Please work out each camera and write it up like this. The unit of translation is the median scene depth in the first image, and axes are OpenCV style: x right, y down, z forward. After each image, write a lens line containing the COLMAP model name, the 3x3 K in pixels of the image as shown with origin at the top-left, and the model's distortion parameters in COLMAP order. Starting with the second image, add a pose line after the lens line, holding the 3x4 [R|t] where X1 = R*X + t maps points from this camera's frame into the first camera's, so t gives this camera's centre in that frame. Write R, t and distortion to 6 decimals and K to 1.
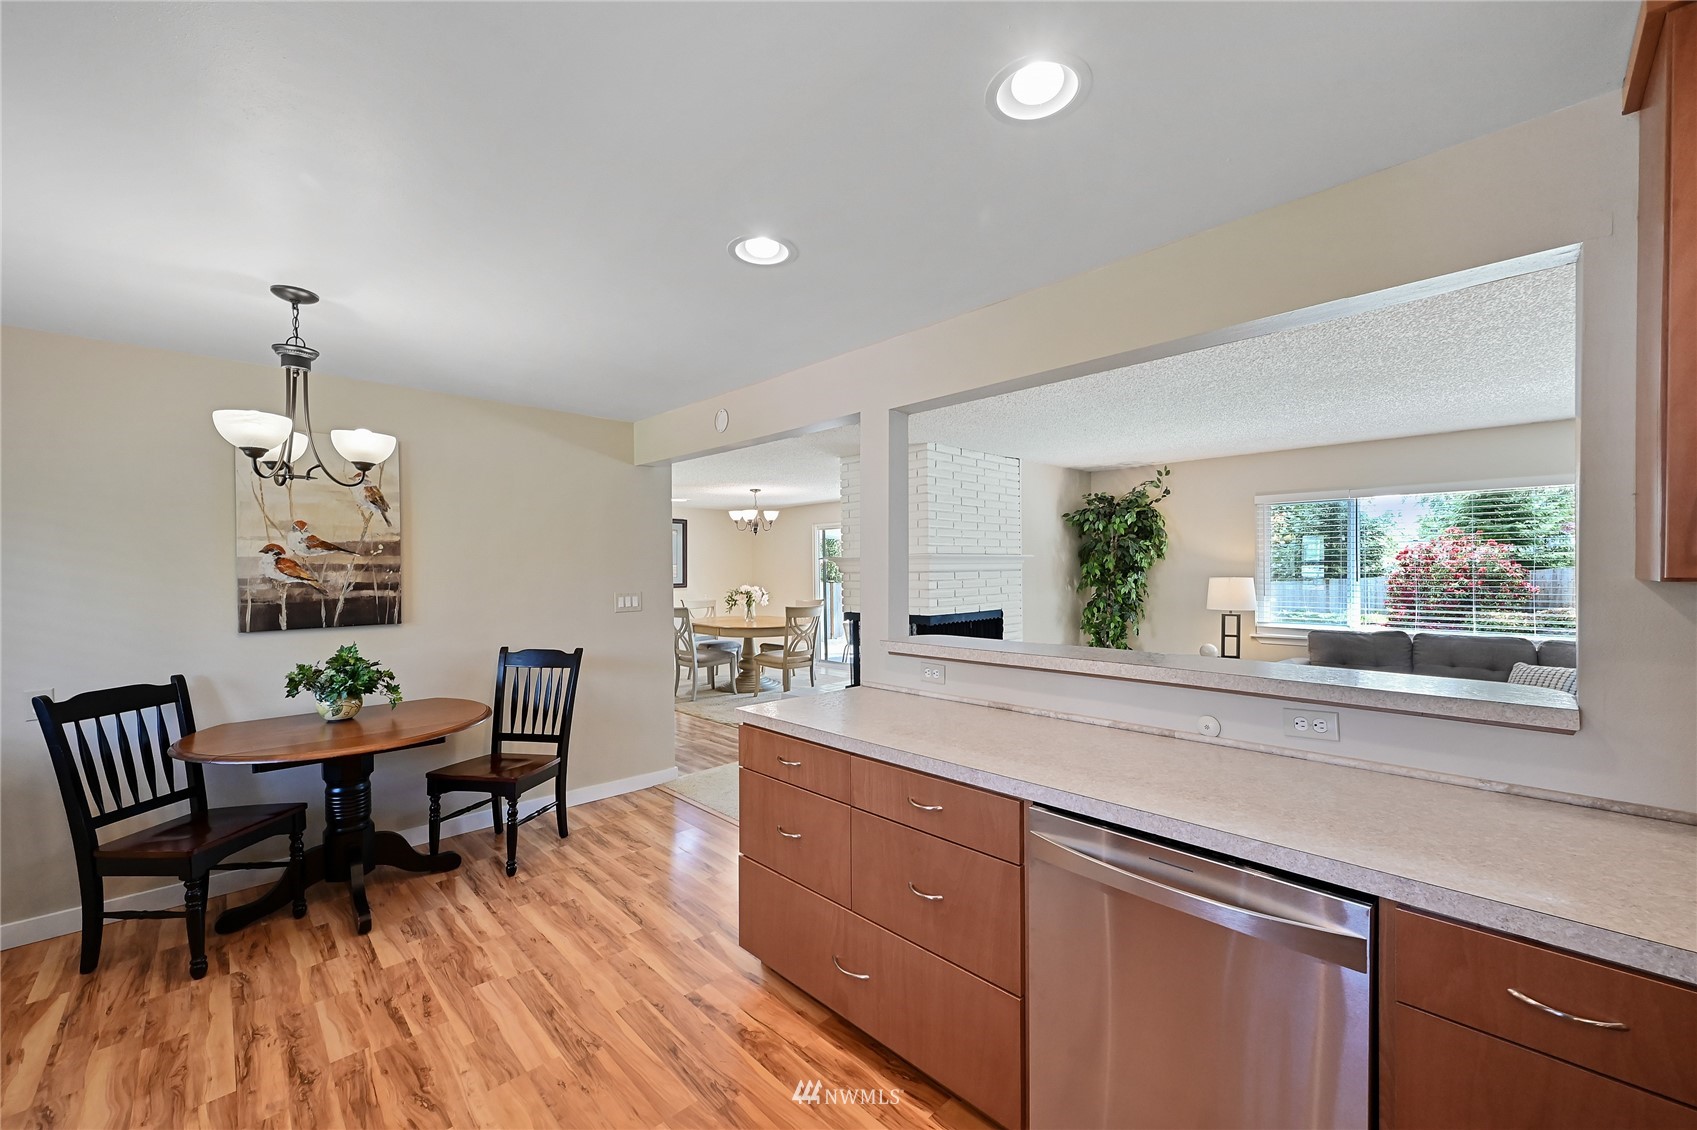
lens RADIAL K [[666.1, 0, 854.3], [0, 666.1, 572.1], [0, 0, 1]] dist [-0.001407, -0.000290]
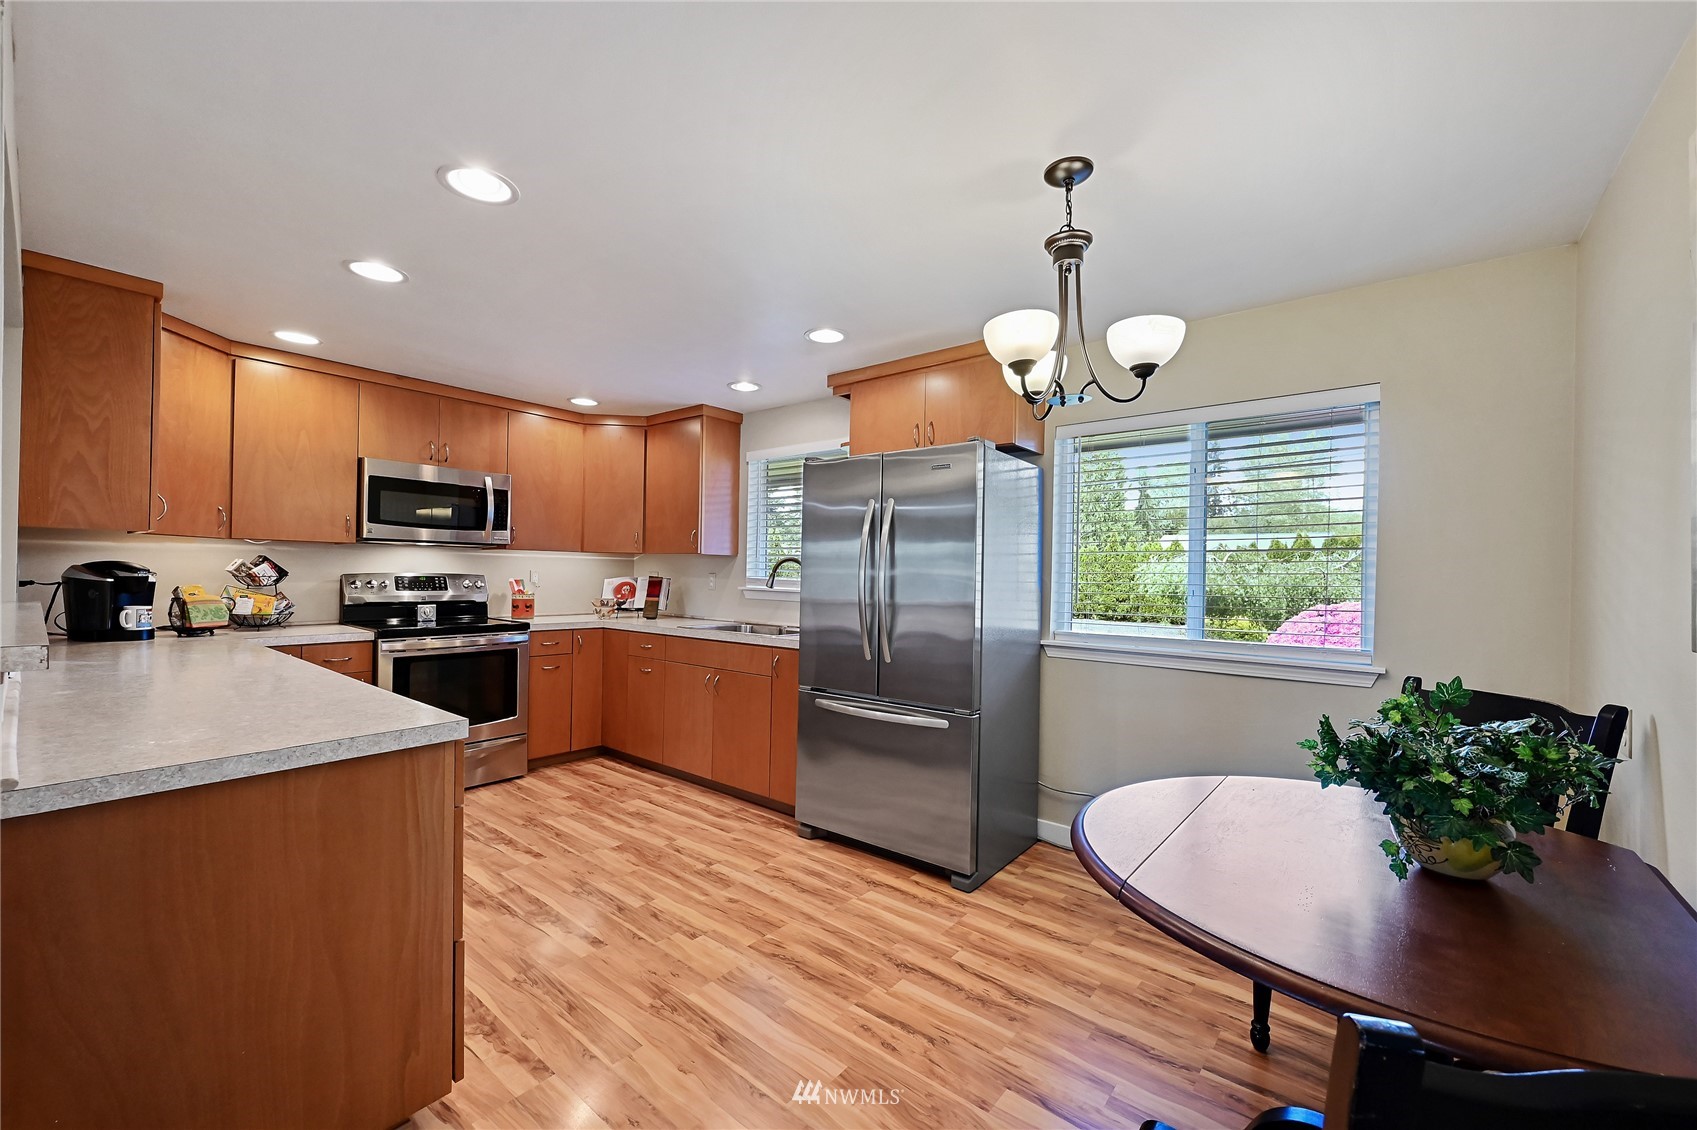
lens RADIAL K [[666.1, 0, 854.3], [0, 666.1, 572.1], [0, 0, 1]] dist [-0.001407, -0.000290]
pose [[-0.993158, -0.008630, -0.116461, -0.545295], [-0.009129, 0.999951, 0.003753, 0.069067], [0.116423, 0.004791, -0.993188, 1.945819]]
